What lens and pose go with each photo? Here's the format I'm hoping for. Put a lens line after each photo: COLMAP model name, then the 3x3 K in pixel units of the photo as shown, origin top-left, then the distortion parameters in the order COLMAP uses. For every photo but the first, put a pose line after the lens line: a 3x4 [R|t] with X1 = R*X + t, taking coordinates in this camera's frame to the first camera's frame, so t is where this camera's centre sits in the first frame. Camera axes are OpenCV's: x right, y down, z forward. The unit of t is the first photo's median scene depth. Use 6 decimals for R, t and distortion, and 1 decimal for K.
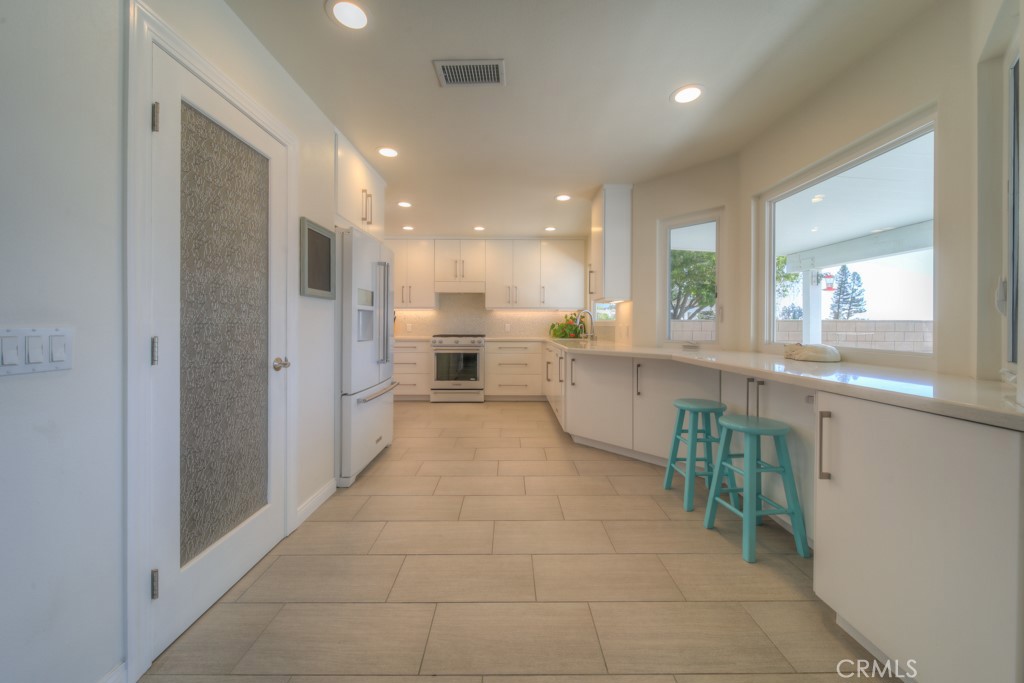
lens RADIAL K [[365.0, 0, 510.2], [0, 365.0, 326.3], [0, 0, 1]] dist [-0.000414, -0.000365]
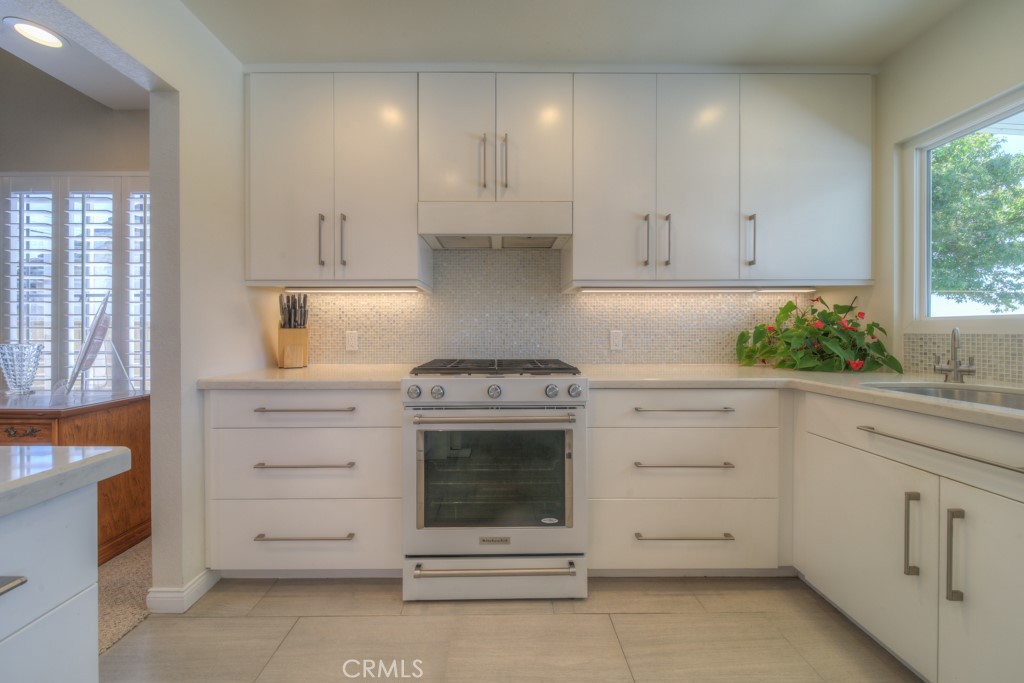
lens RADIAL K [[366.7, 0, 509.1], [0, 366.7, 332.6], [0, 0, 1]] dist [0.000369, -0.000040]
pose [[0.999951, -0.005096, 0.008537, -0.137351], [0.005113, 0.999985, -0.001915, -0.003759], [-0.008527, 0.001959, 0.999962, 0.710718]]
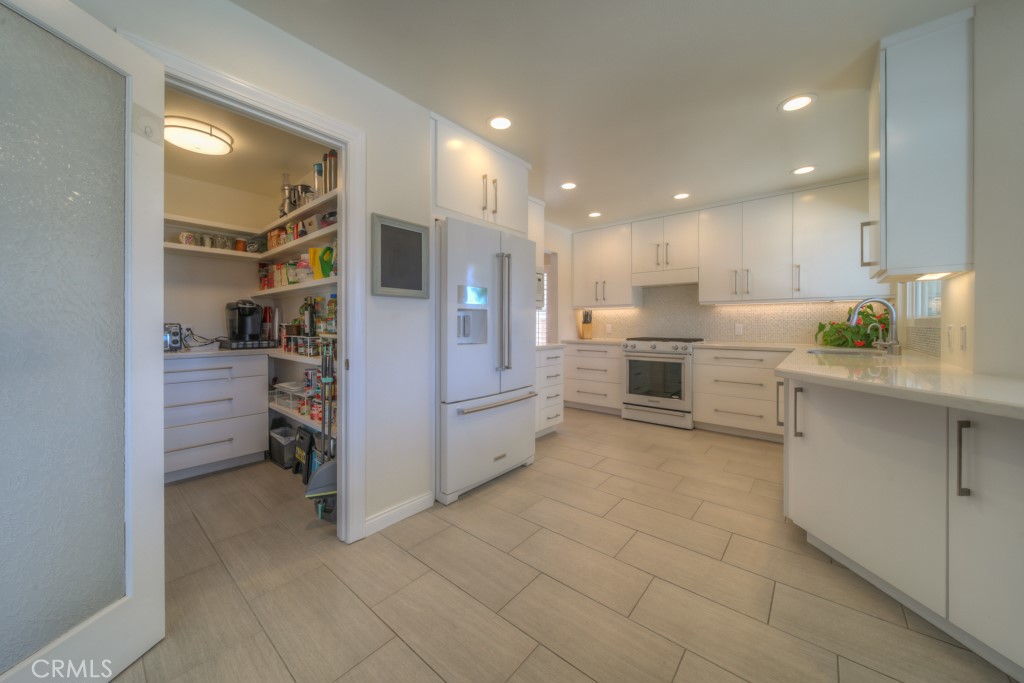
lens RADIAL K [[365.0, 0, 510.2], [0, 365.0, 326.3], [0, 0, 1]] dist [-0.000414, -0.000365]
pose [[0.761267, -0.000916, -0.648438, 0.128106], [-0.000326, 0.999998, -0.001796, -0.000712], [0.648438, 0.001579, 0.761266, 0.199707]]
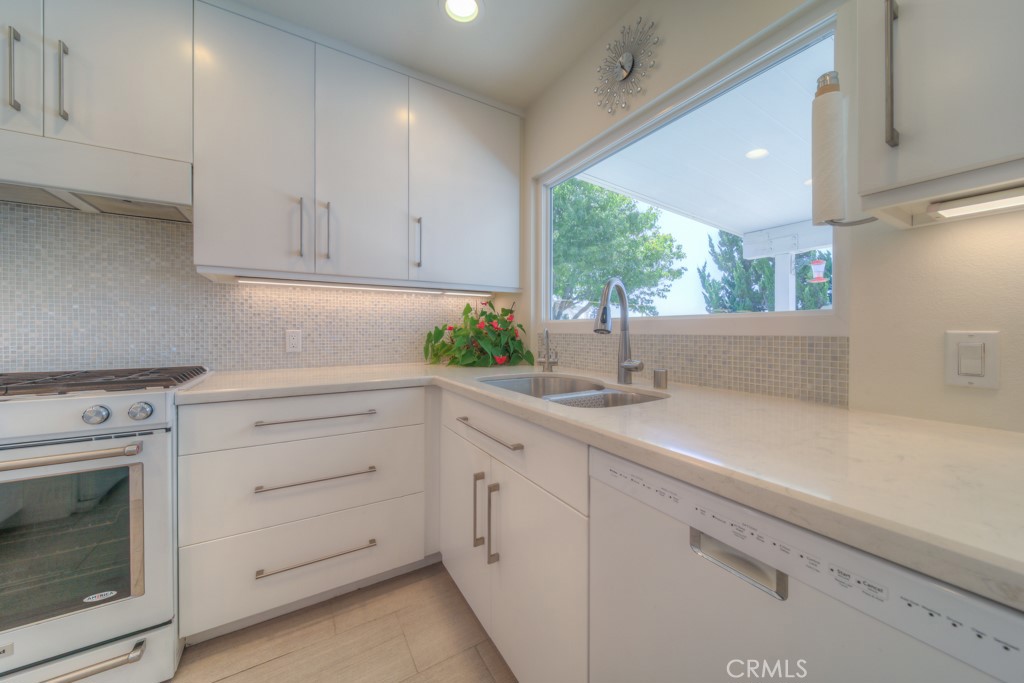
lens RADIAL K [[363.7, 0, 513.7], [0, 363.7, 333.0], [0, 0, 1]] dist [0.001137, -0.000111]
pose [[0.855698, -0.006318, 0.517438, -0.008680], [0.004507, 0.999979, 0.004756, -0.003800], [-0.517457, -0.001737, 0.855708, 0.704849]]
